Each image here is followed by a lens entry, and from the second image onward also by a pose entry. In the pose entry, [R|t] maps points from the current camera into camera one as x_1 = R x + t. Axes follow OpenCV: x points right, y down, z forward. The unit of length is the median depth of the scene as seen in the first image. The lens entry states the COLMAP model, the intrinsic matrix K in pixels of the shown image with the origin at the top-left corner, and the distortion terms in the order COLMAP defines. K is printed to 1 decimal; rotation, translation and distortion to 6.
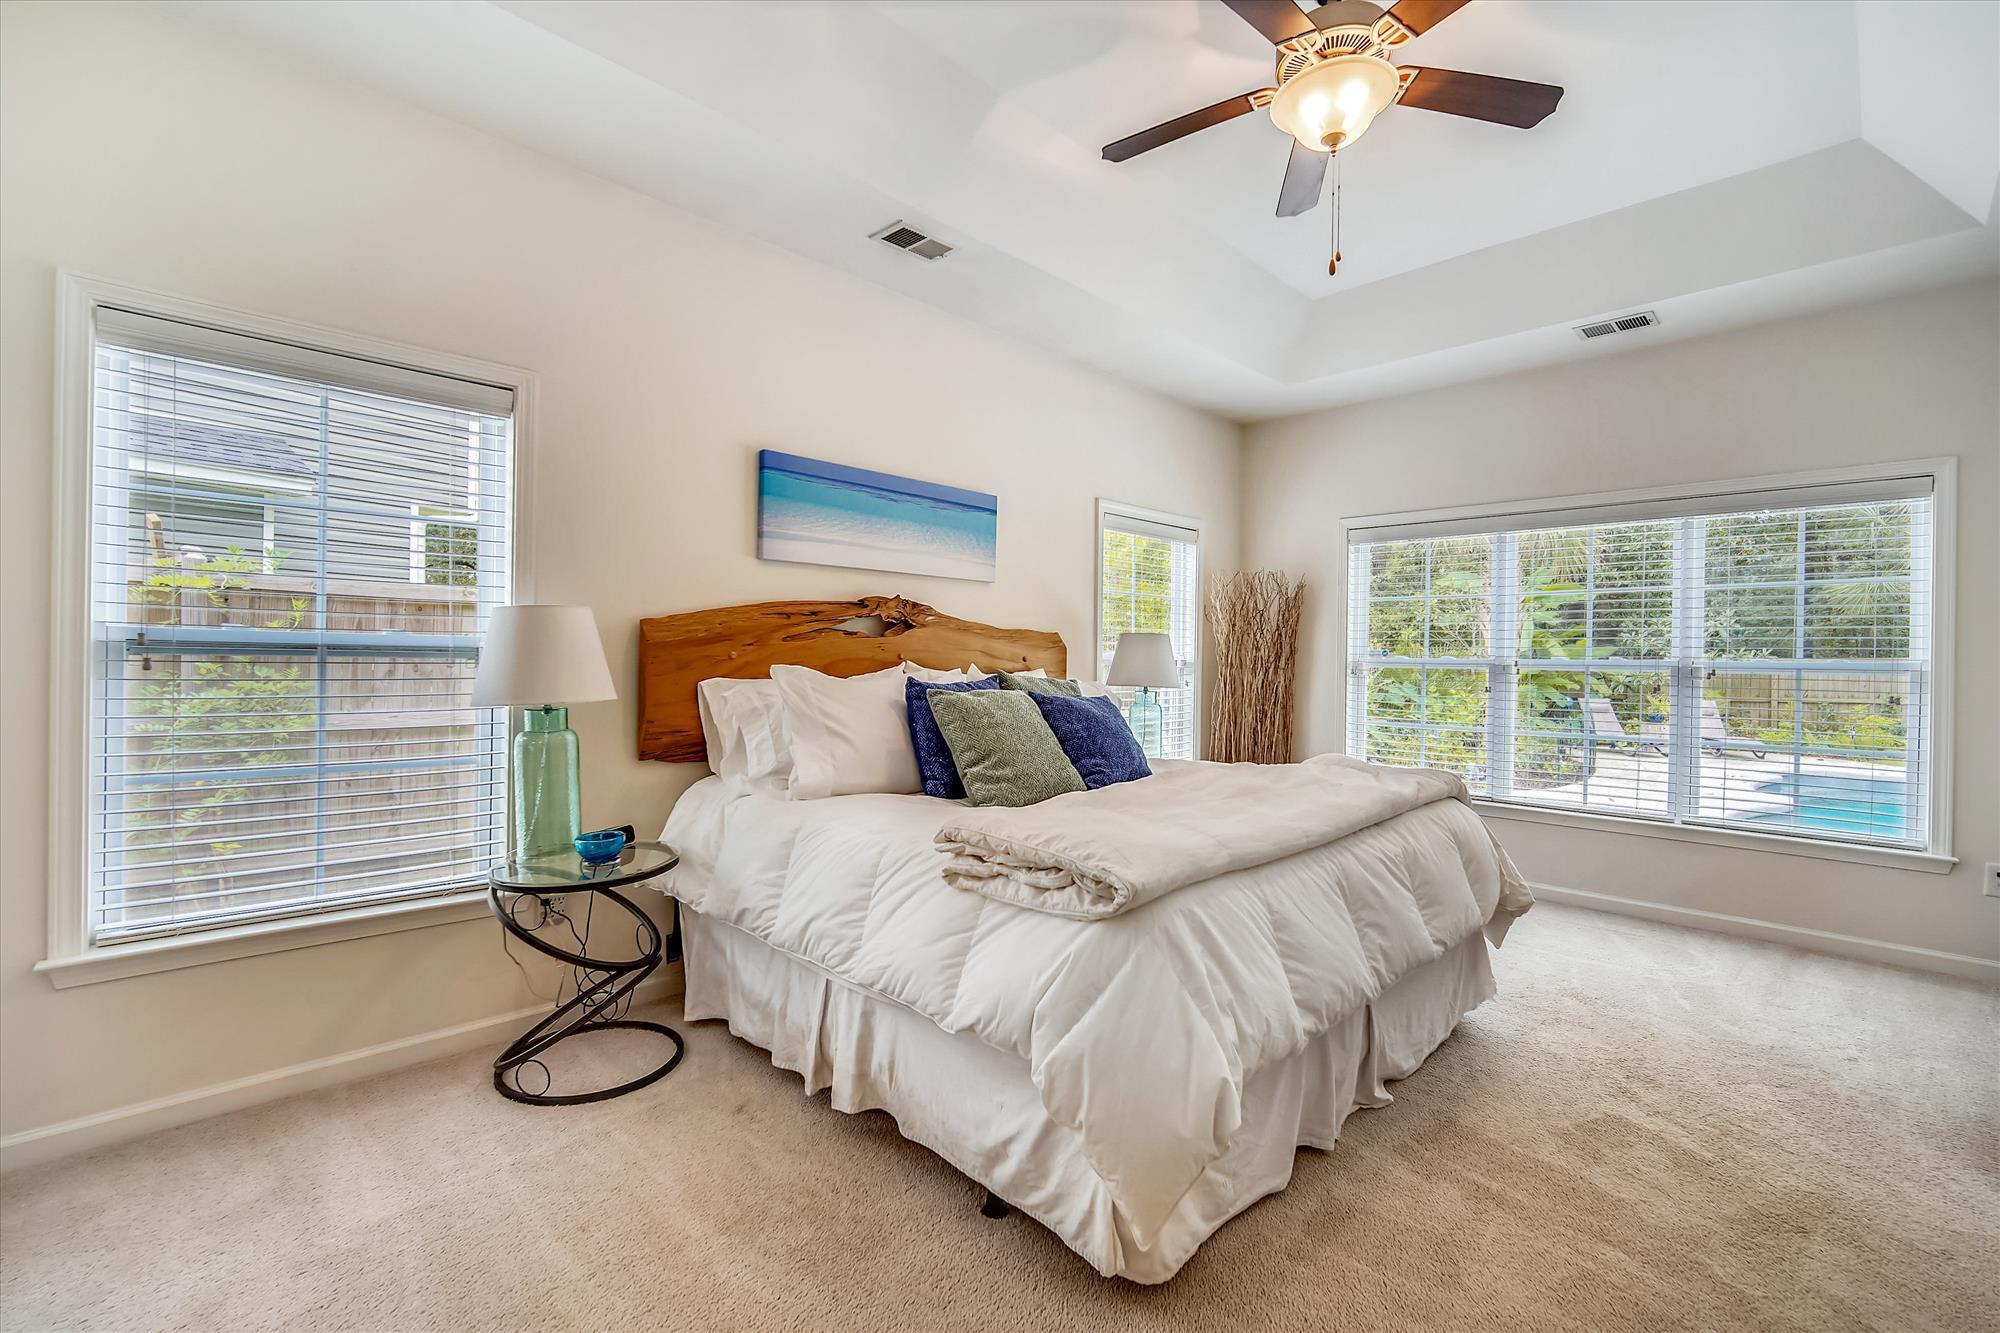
lens RADIAL K [[873.1, 0, 1000.0], [0, 873.1, 666.5], [0, 0, 1]] dist [-0.001114, -0.000057]
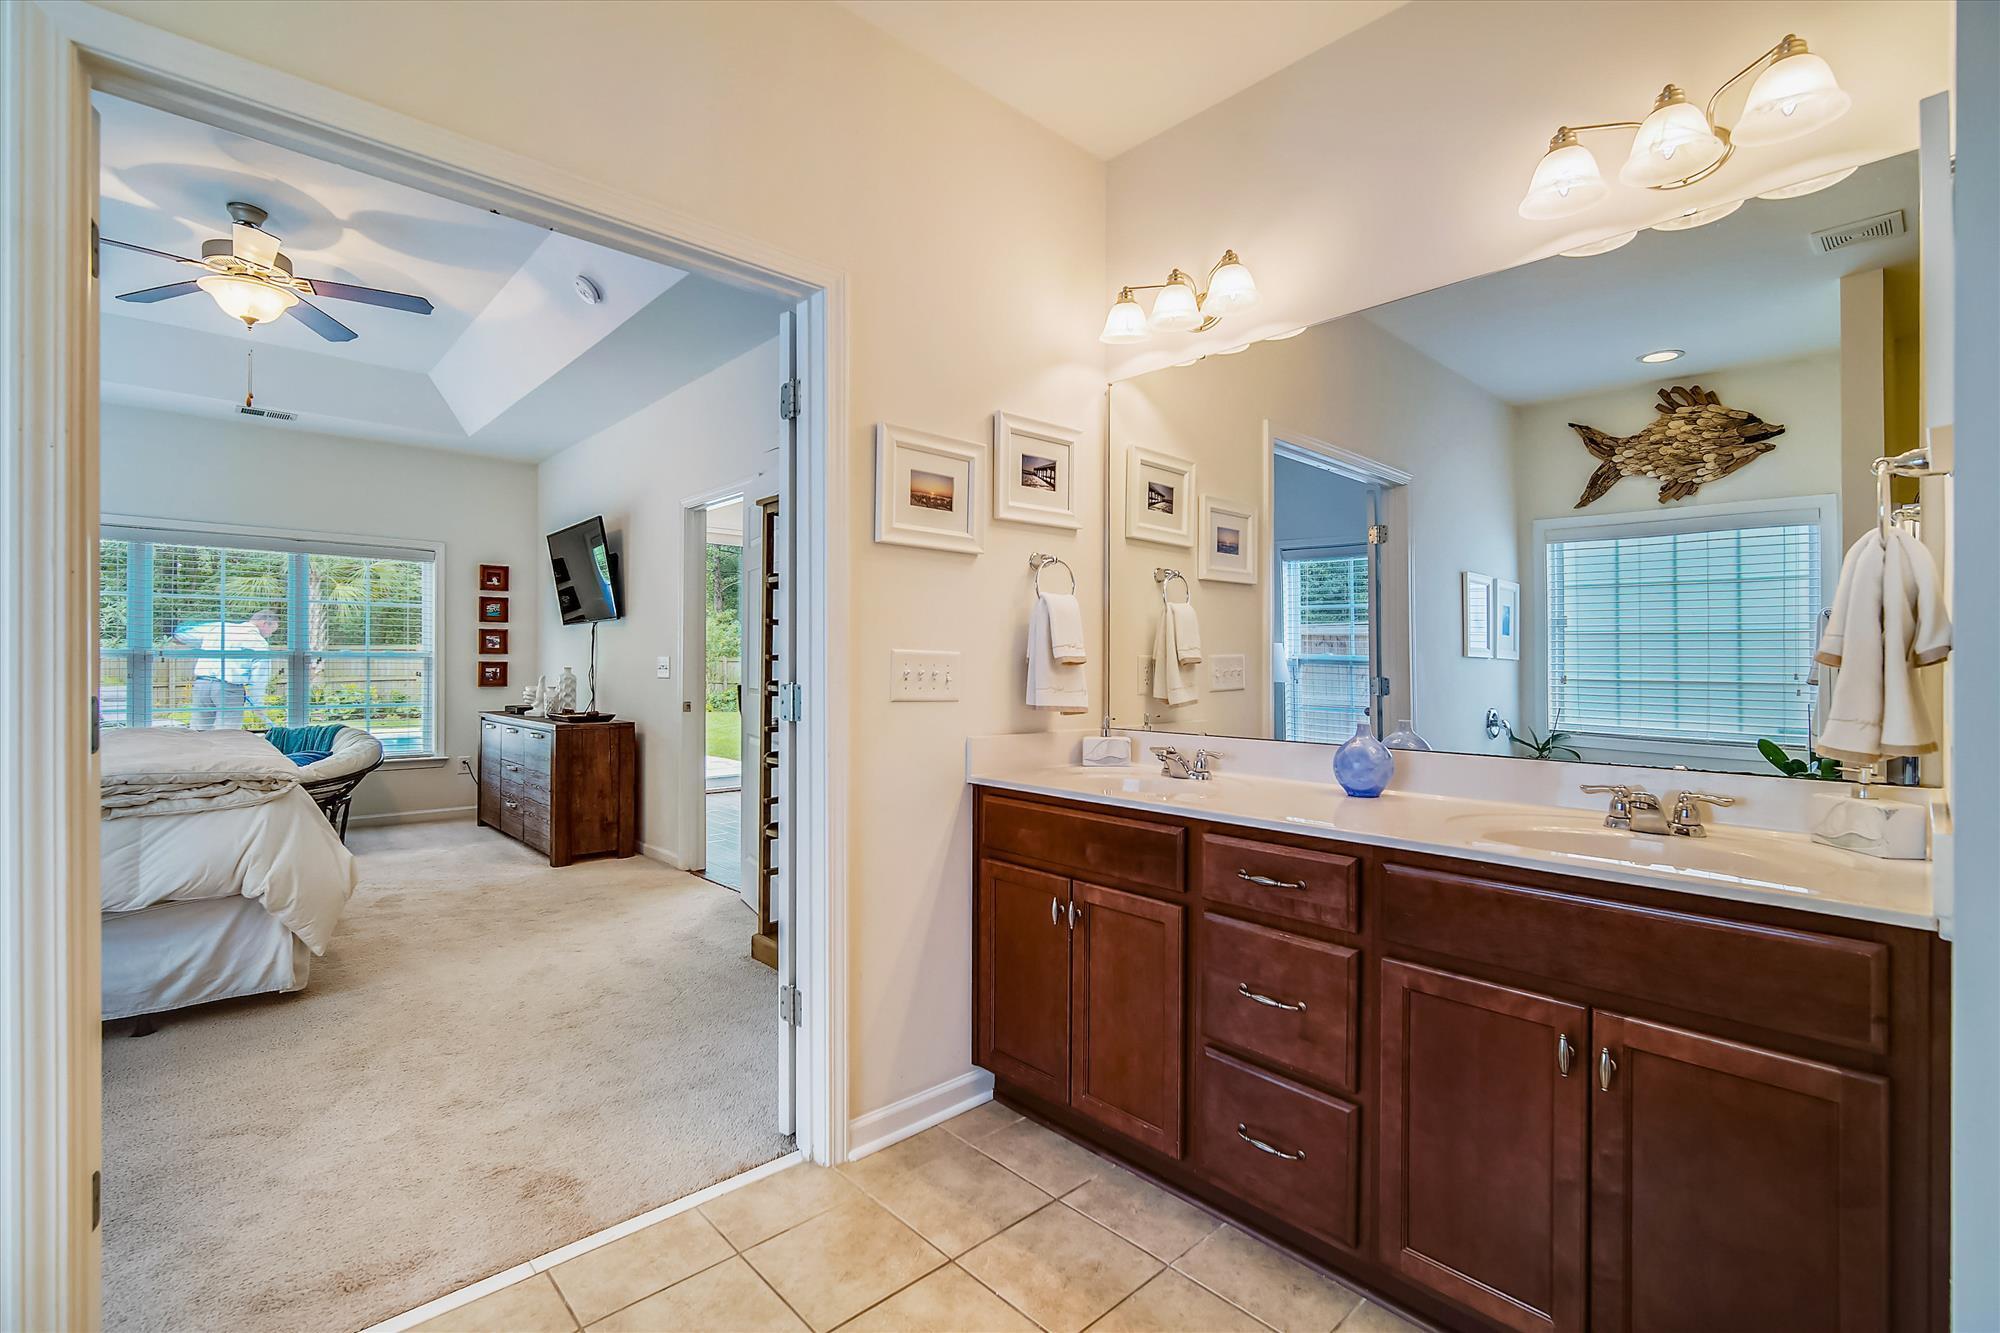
lens RADIAL K [[873.1, 0, 1000.0], [0, 873.1, 666.5], [0, 0, 1]] dist [-0.001114, -0.000057]
pose [[0.030709, -0.016767, 0.999388, -1.451725], [0.000526, 0.999859, 0.016759, -0.013898], [-0.999528, 0.000011, 0.030713, -0.491411]]
